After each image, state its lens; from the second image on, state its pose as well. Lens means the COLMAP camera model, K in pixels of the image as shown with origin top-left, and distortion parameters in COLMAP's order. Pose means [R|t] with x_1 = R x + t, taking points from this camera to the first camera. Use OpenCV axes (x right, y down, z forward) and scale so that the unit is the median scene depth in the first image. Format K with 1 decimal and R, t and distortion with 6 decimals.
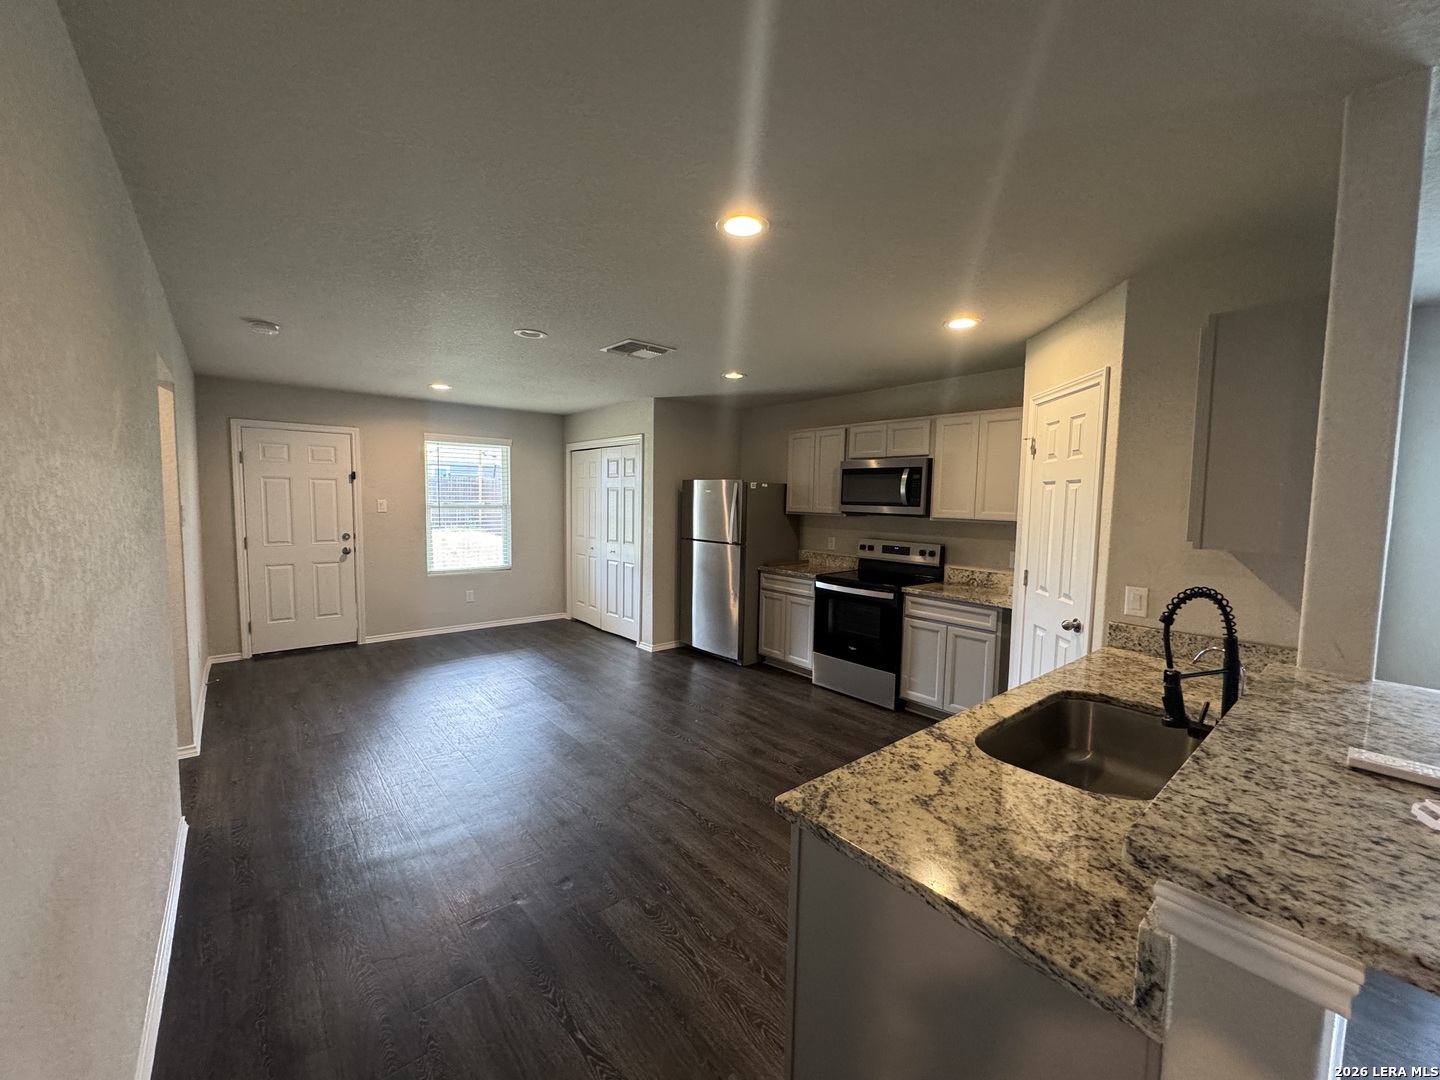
lens RADIAL K [[574.5, 0, 716.7], [0, 574.5, 541.7], [0, 0, 1]] dist [0.000020, 0.000333]
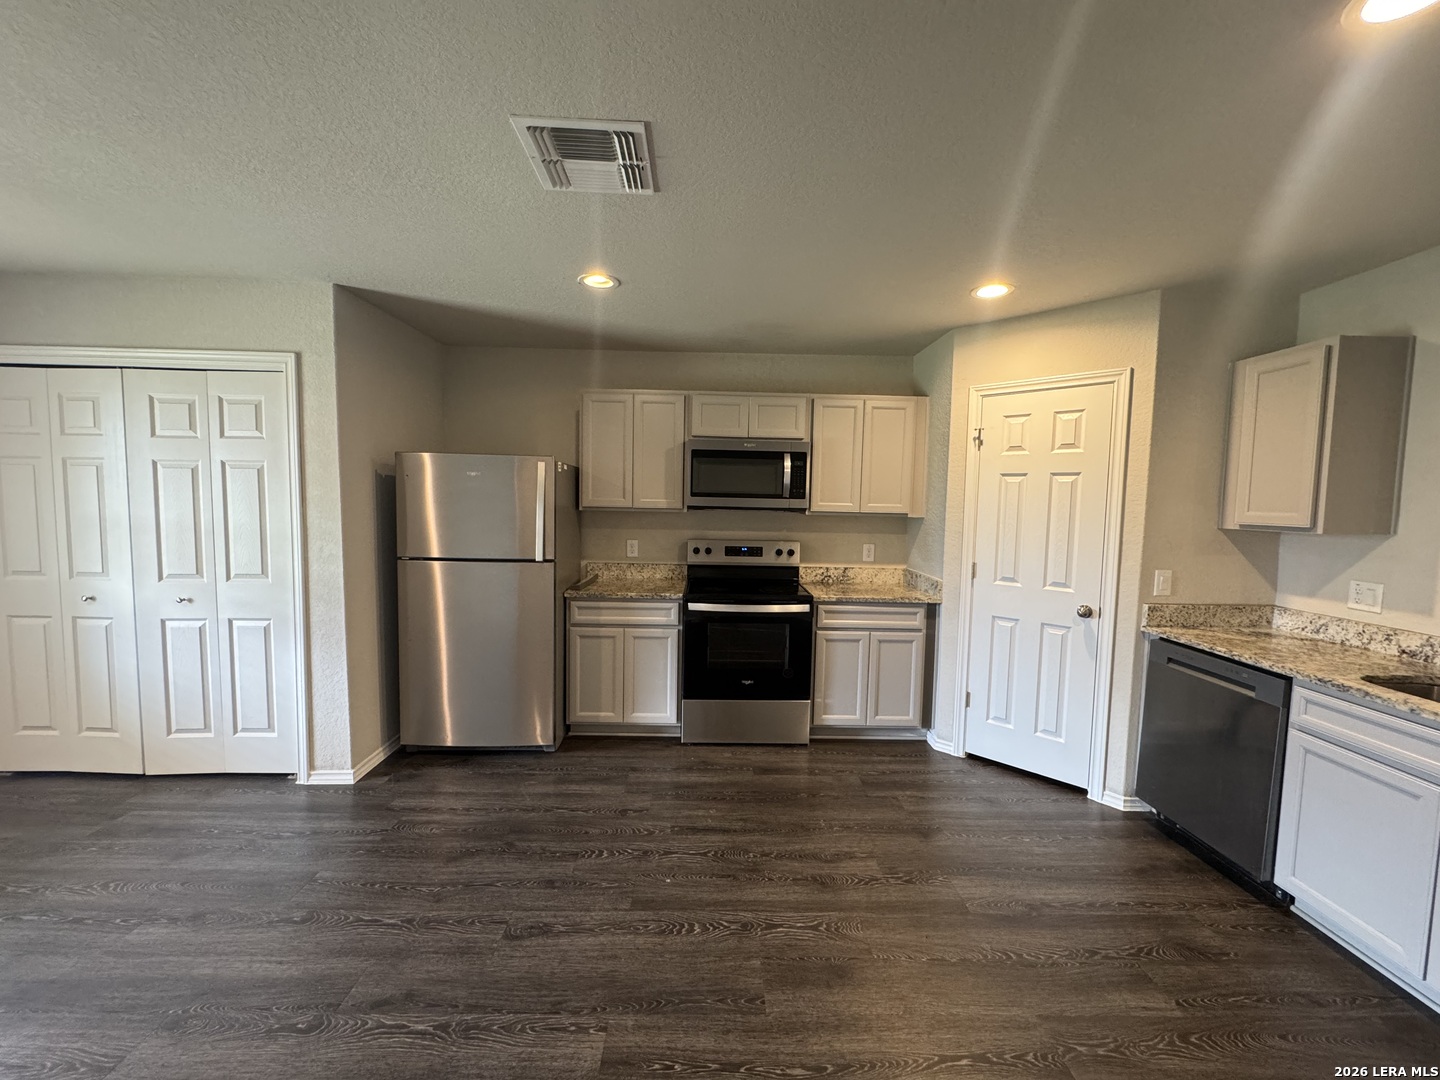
lens RADIAL K [[574.2, 0, 719.3], [0, 574.2, 540.7], [0, 0, 1]] dist [-0.001848, 0.000266]
pose [[0.627314, -0.060093, 0.776444, -0.351063], [0.051237, 0.998043, 0.035847, -0.031996], [-0.777079, 0.017295, 0.629166, 0.501061]]
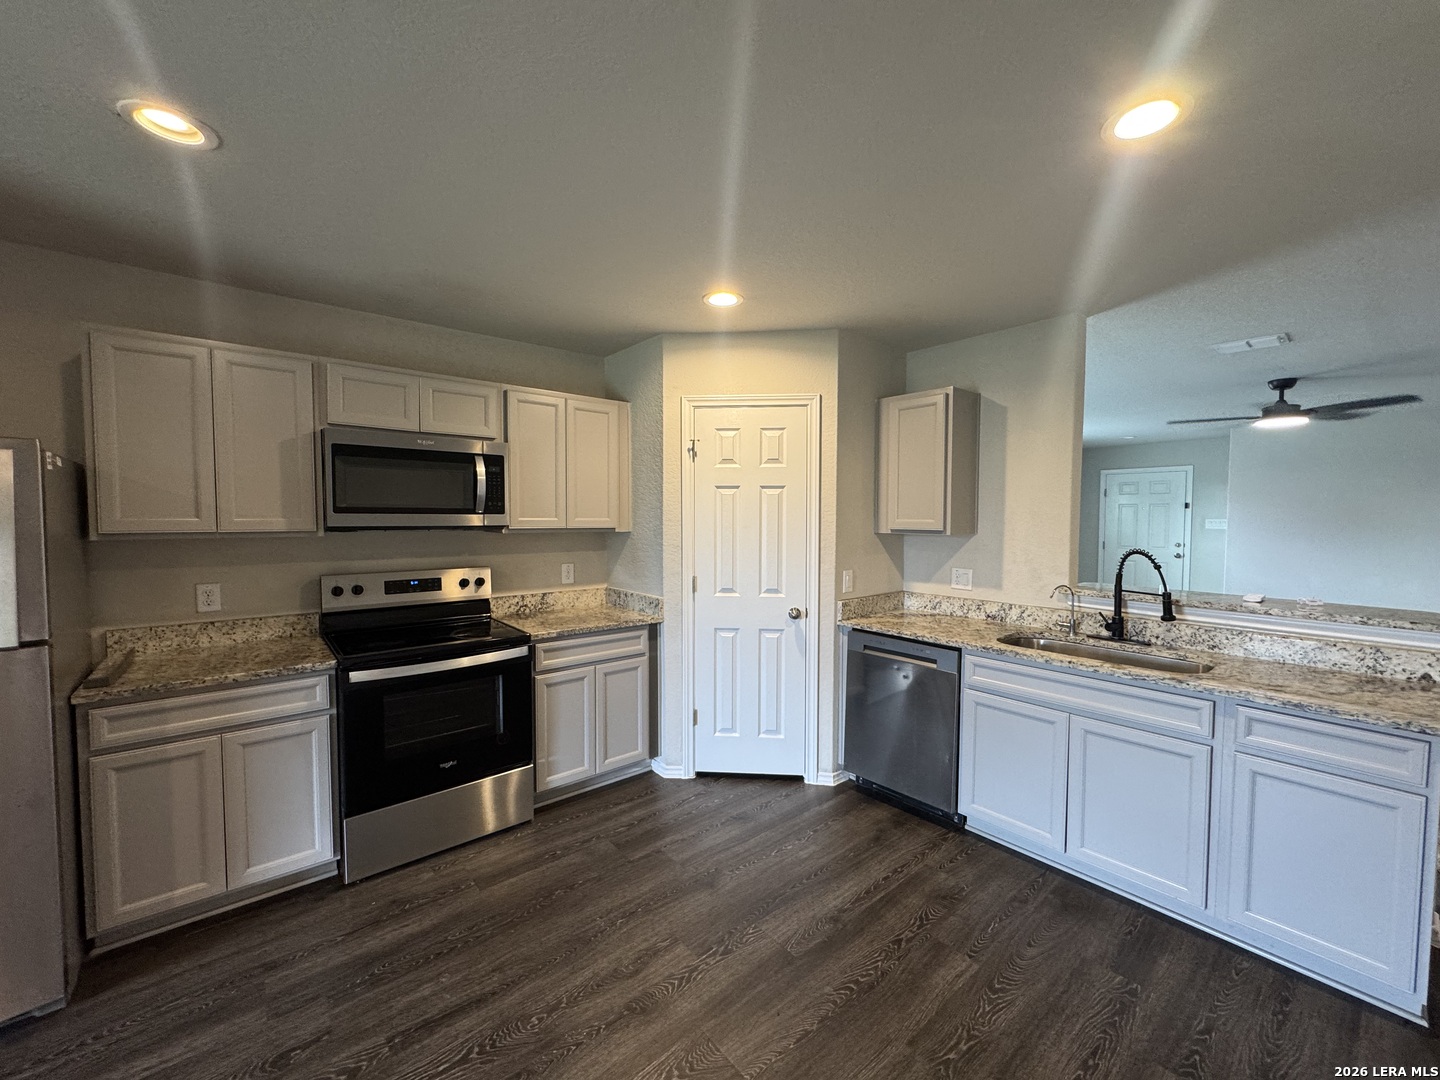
lens RADIAL K [[574.7, 0, 720.0], [0, 574.7, 540.0], [0, 0, 1]] dist [-0.000824, -0.000091]
pose [[-0.003822, -0.060215, 0.998178, -0.296514], [0.074160, 0.995420, 0.060333, -0.046346], [-0.997239, 0.074256, 0.000661, 0.664272]]
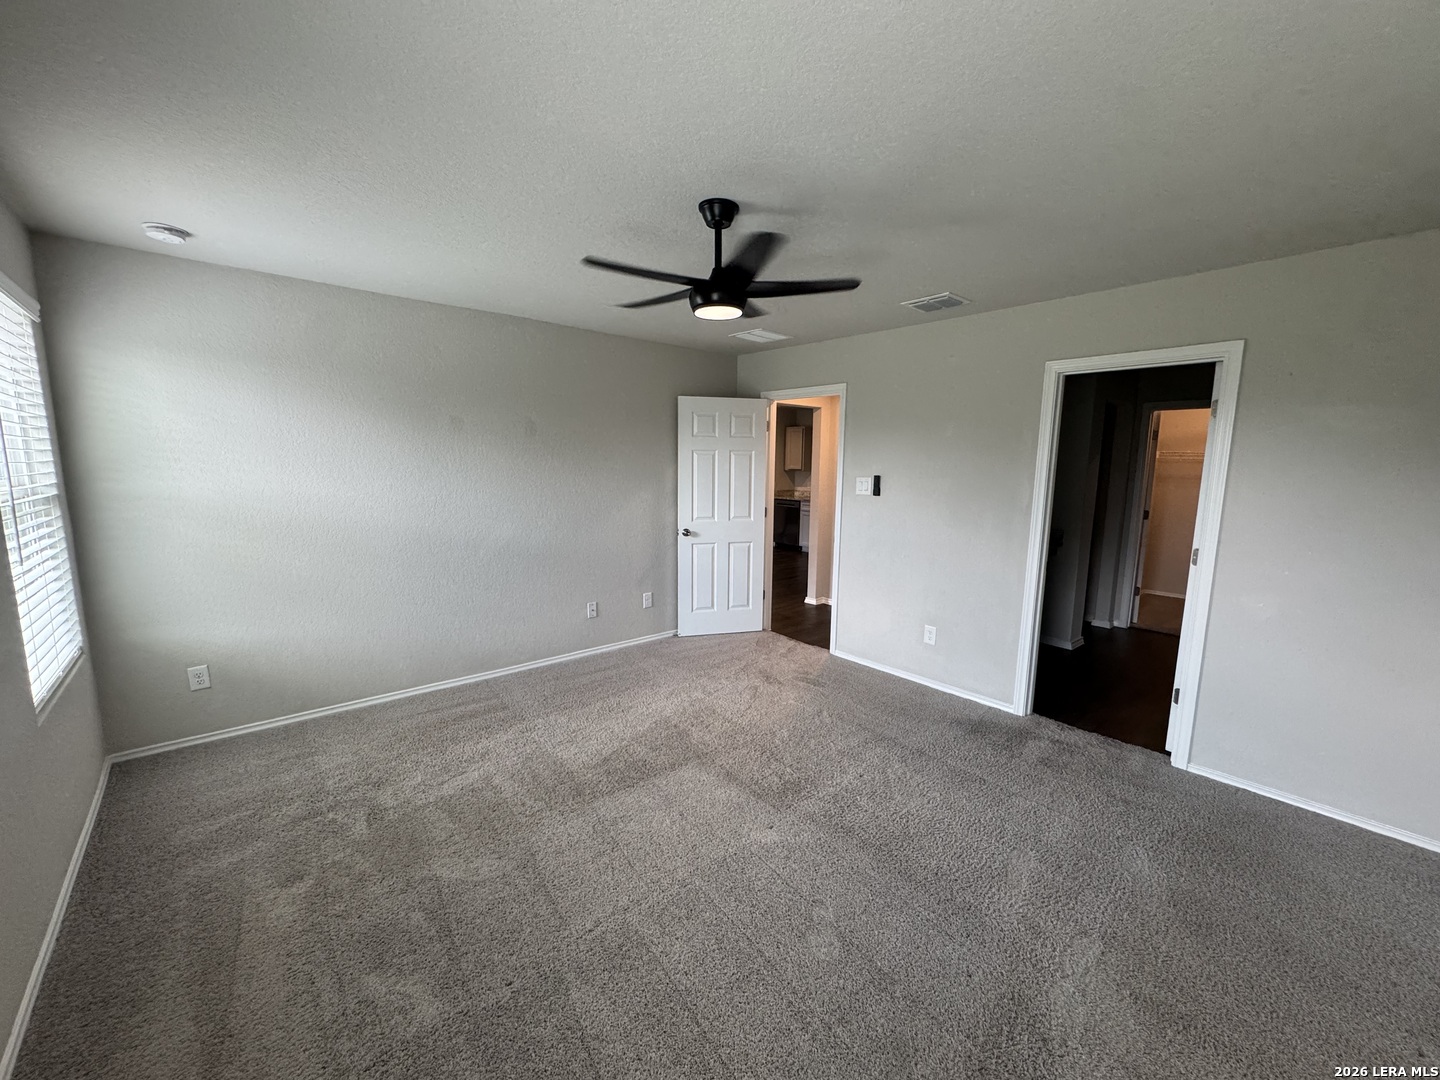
lens RADIAL K [[574.5, 0, 716.7], [0, 574.5, 541.7], [0, 0, 1]] dist [0.000020, 0.000333]
pose [[-0.012539, -0.155169, 0.987808, -1.824570], [0.065611, 0.985629, 0.155660, -0.089000], [-0.997767, 0.066762, -0.002178, 0.756820]]
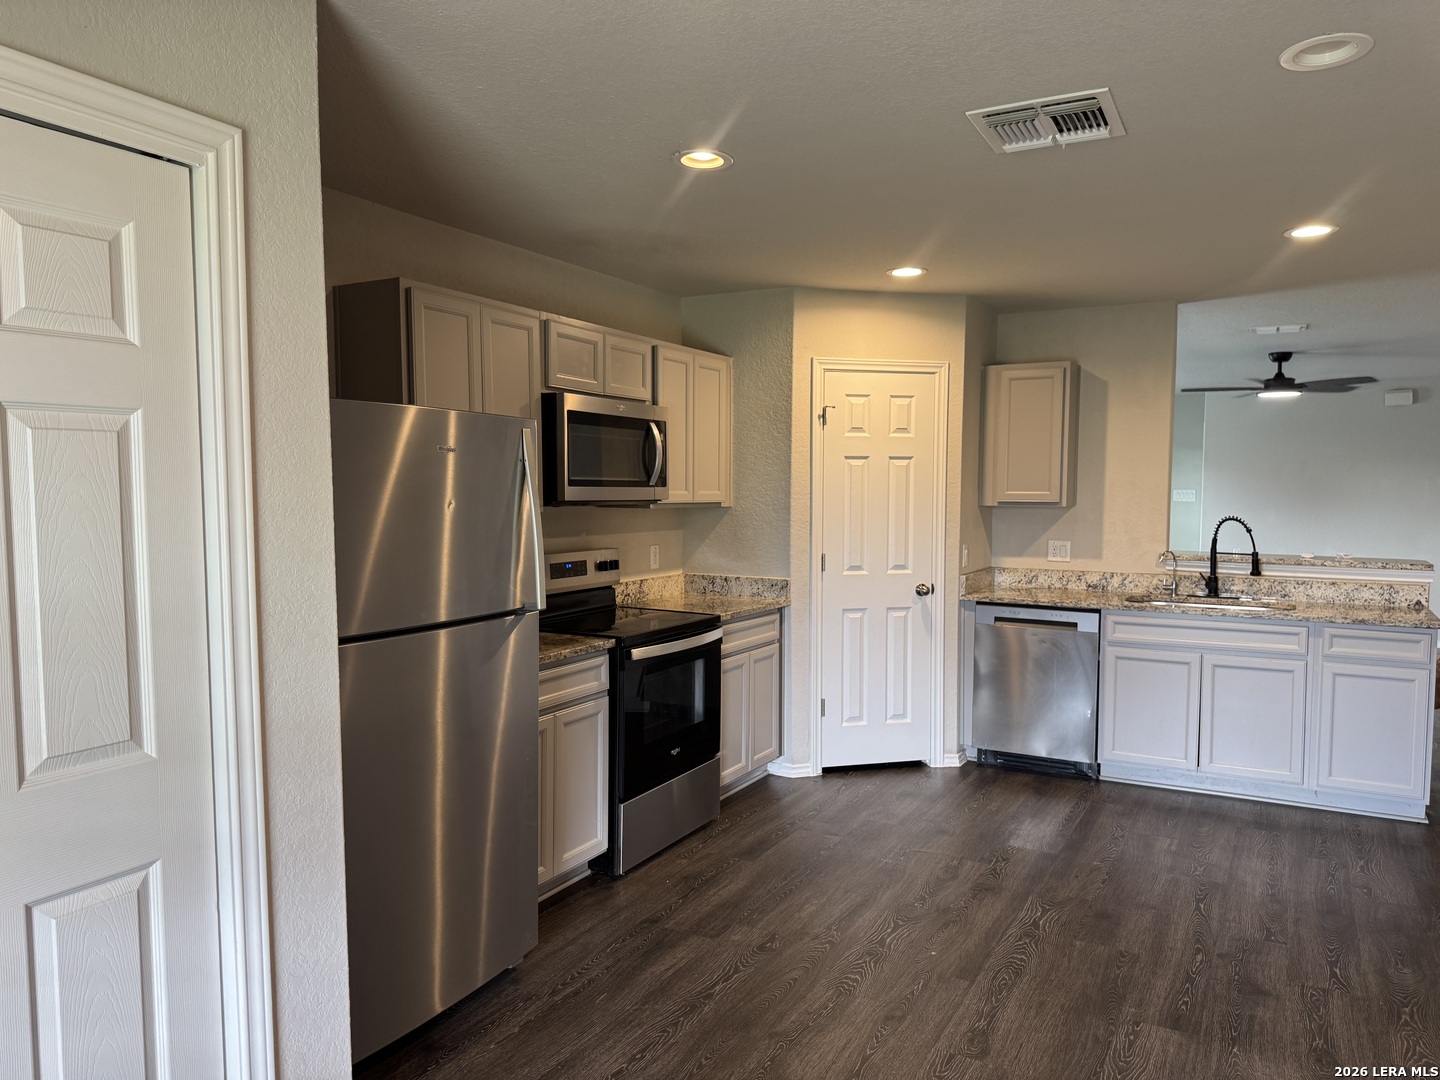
lens RADIAL K [[1015.8, 0, 718.5], [0, 1015.8, 544.8], [0, 0, 1]] dist [0.093546, -0.133826]
pose [[-0.358505, -0.073485, 0.930631, -0.607662], [0.061896, 0.992832, 0.102240, -0.094837], [-0.931474, 0.094256, -0.351386, 1.190063]]
